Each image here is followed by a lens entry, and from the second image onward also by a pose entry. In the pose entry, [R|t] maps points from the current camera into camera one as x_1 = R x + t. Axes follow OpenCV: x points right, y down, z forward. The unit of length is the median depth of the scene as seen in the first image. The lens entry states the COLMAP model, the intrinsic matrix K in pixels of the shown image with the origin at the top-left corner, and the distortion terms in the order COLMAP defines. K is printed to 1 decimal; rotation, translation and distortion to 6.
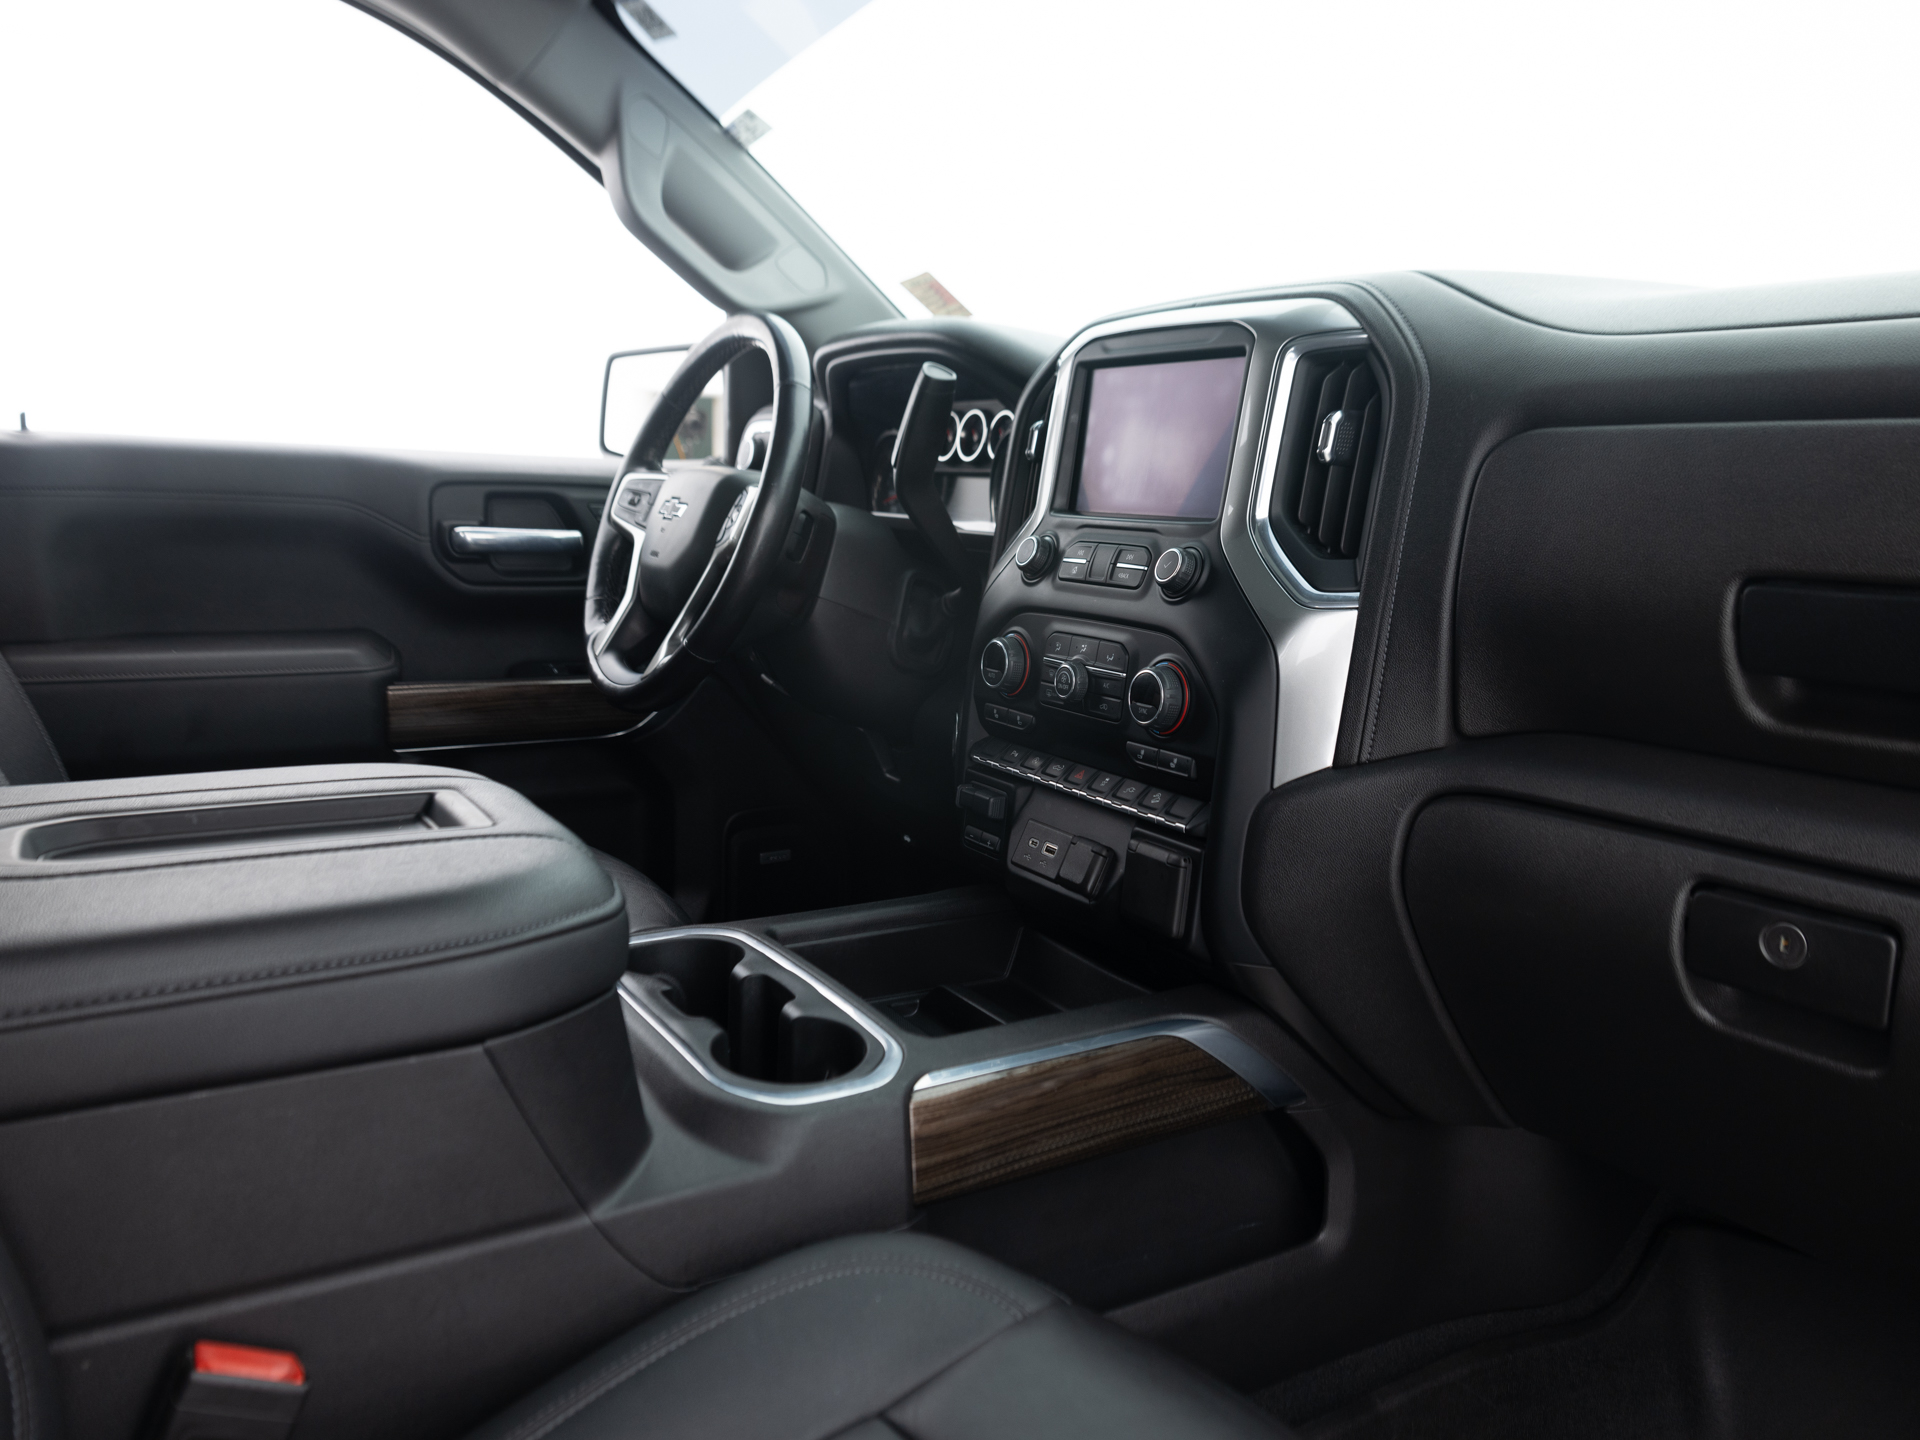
lens RADIAL K [[1440.3, 0, 960.0], [0, 1440.3, 720.0], [0, 0, 1]] dist [0.014465, 0.000833]
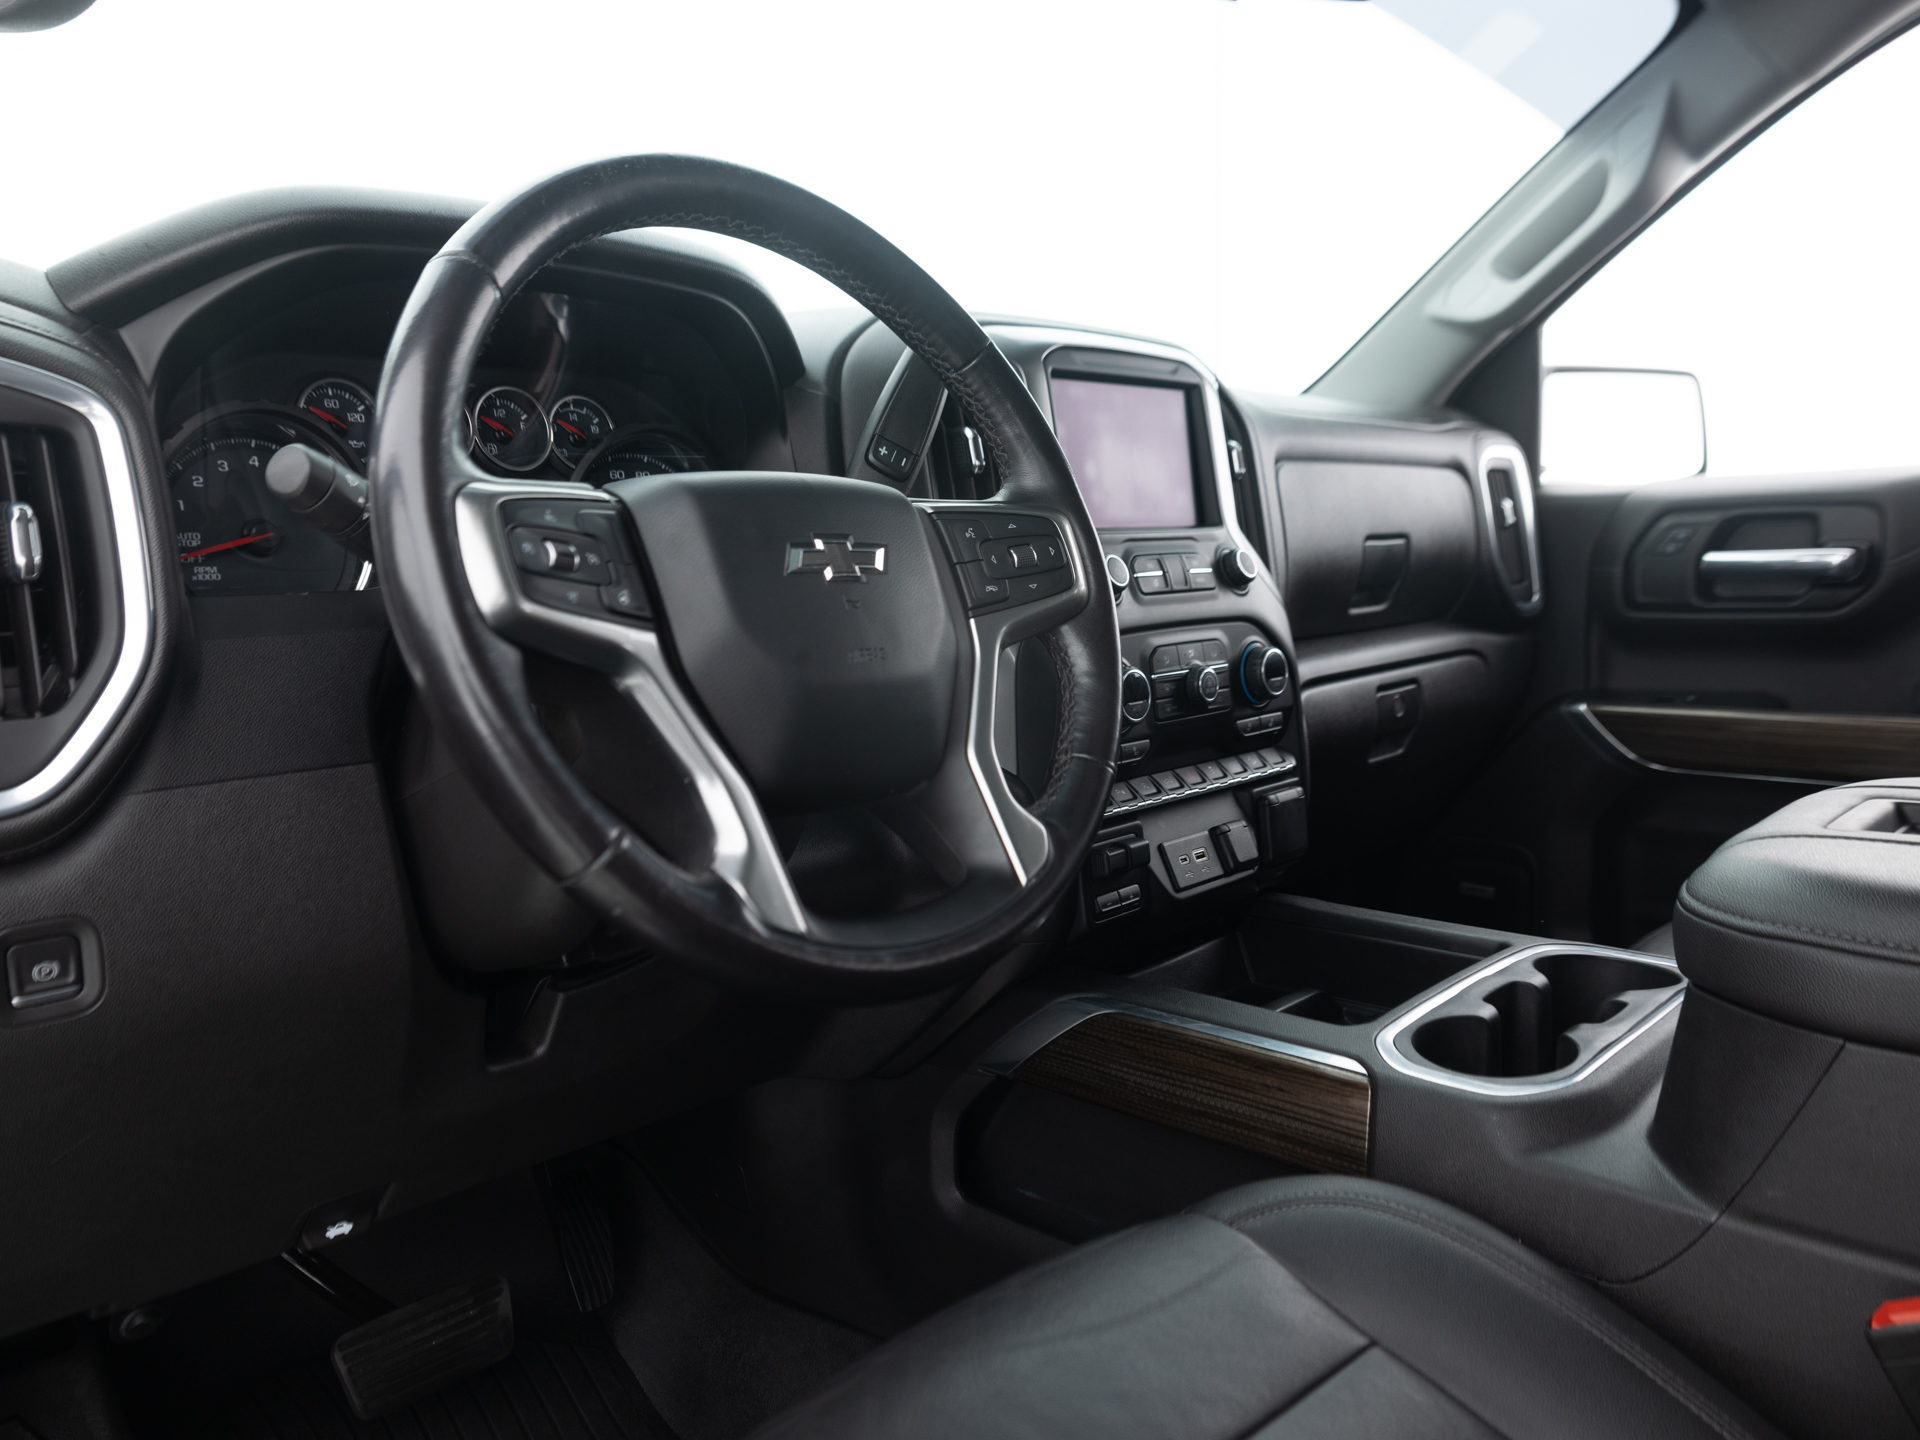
lens RADIAL K [[1474.3, 0, 942.4], [0, 1474.3, 725.2], [0, 0, 1]] dist [0.030208, -0.003952]
pose [[-0.280872, -0.129939, 0.950909, -0.809346], [0.179349, 0.966233, 0.185008, -0.209366], [-0.942839, 0.222508, -0.248083, 1.318902]]
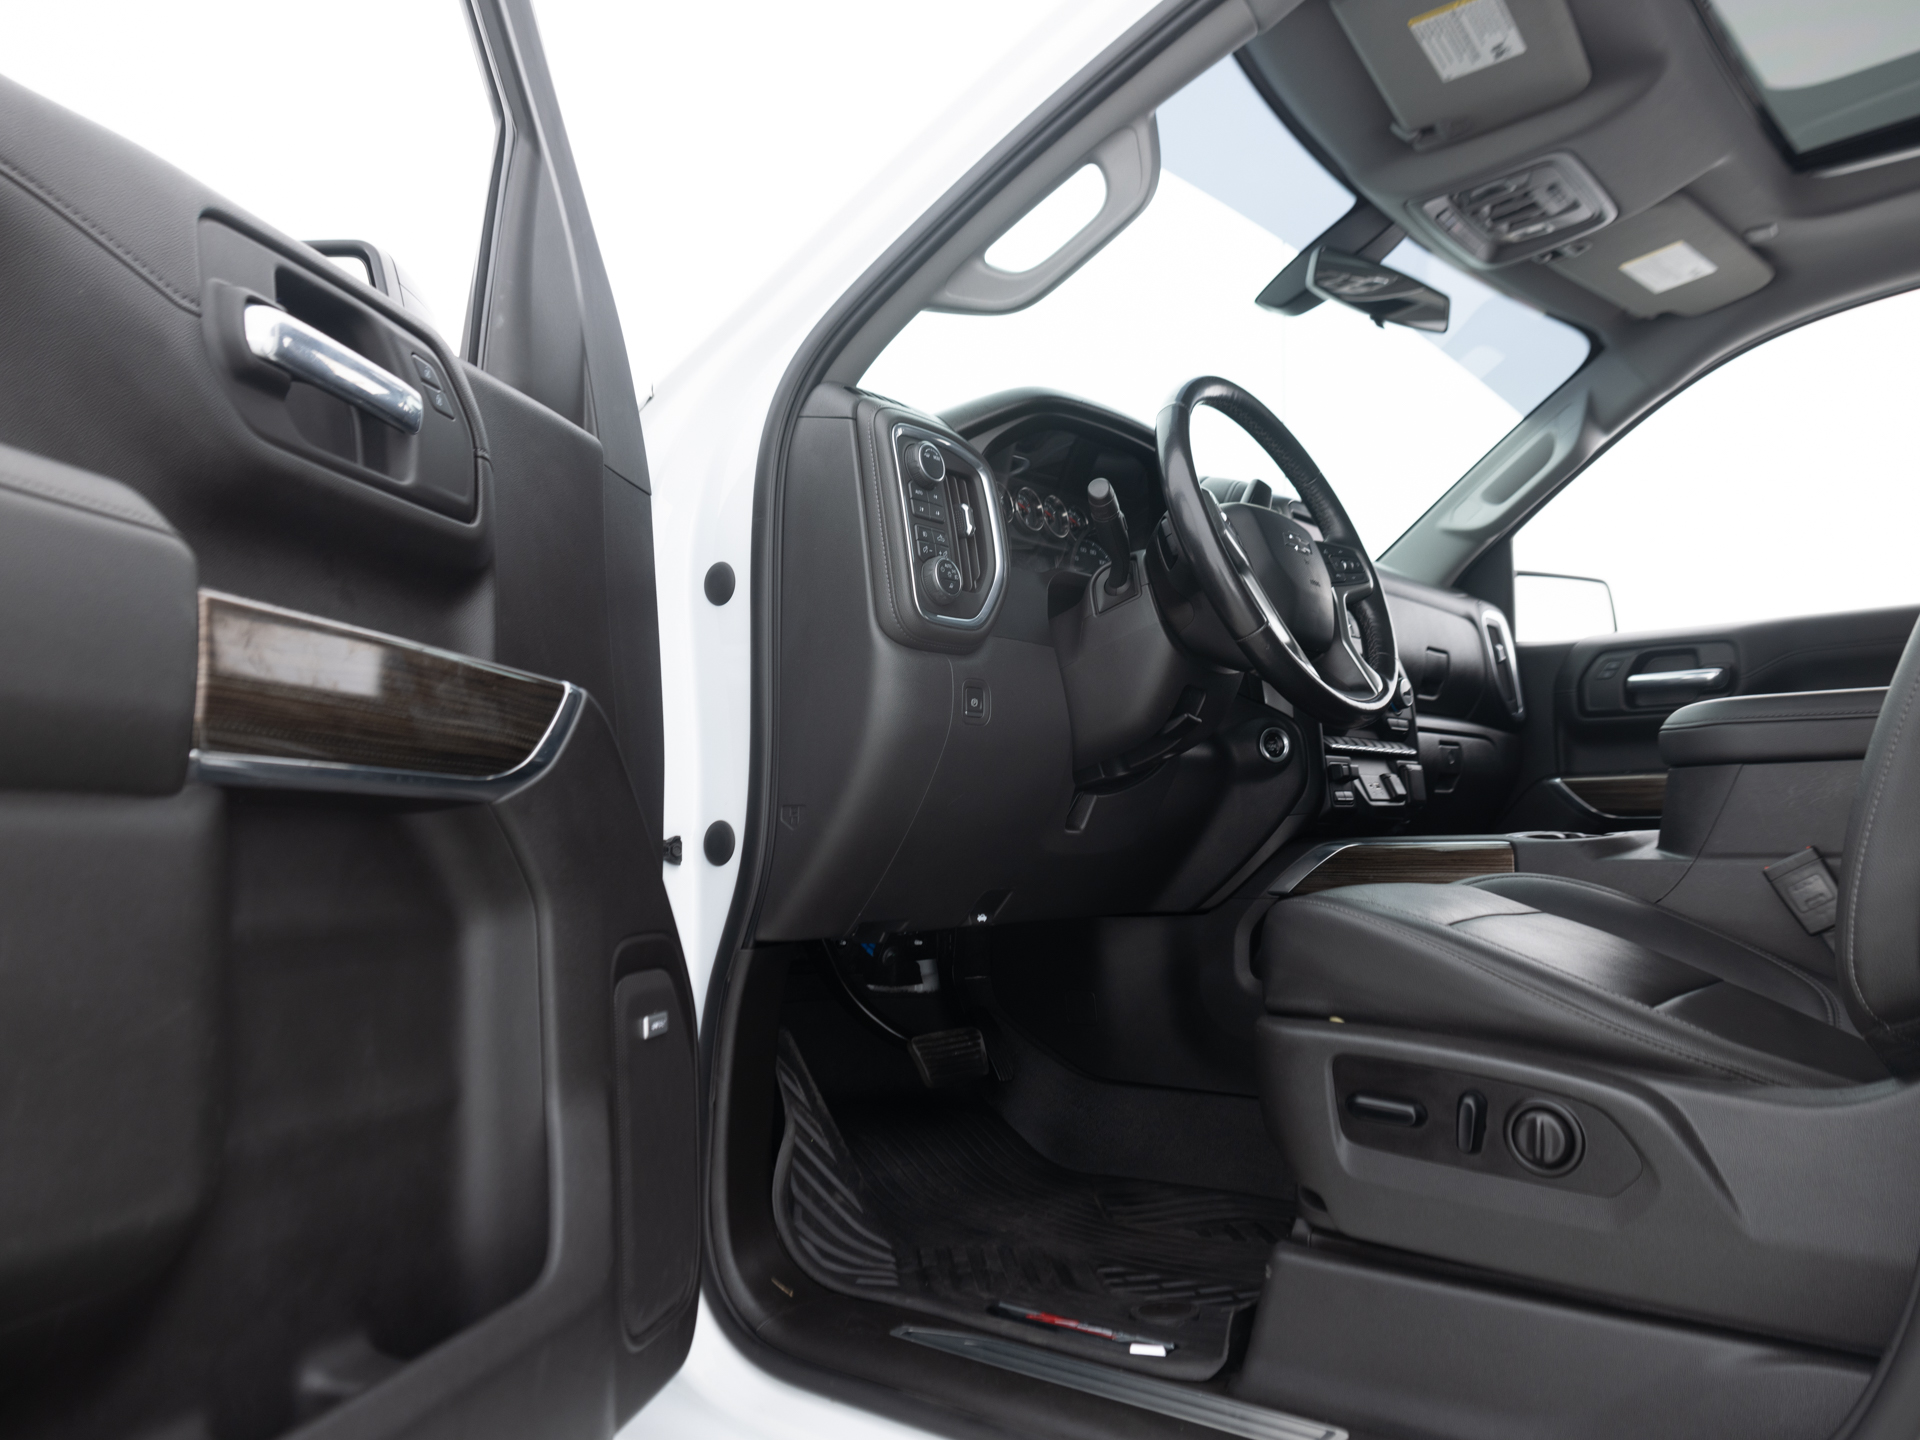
lens RADIAL K [[1440.3, 0, 960.0], [0, 1440.3, 720.0], [0, 0, 1]] dist [0.014465, 0.000833]
pose [[-0.345133, 0.049670, 0.937239, -1.345880], [0.158021, 0.987418, 0.005862, -0.068312], [-0.925155, 0.150127, -0.348639, 1.968373]]
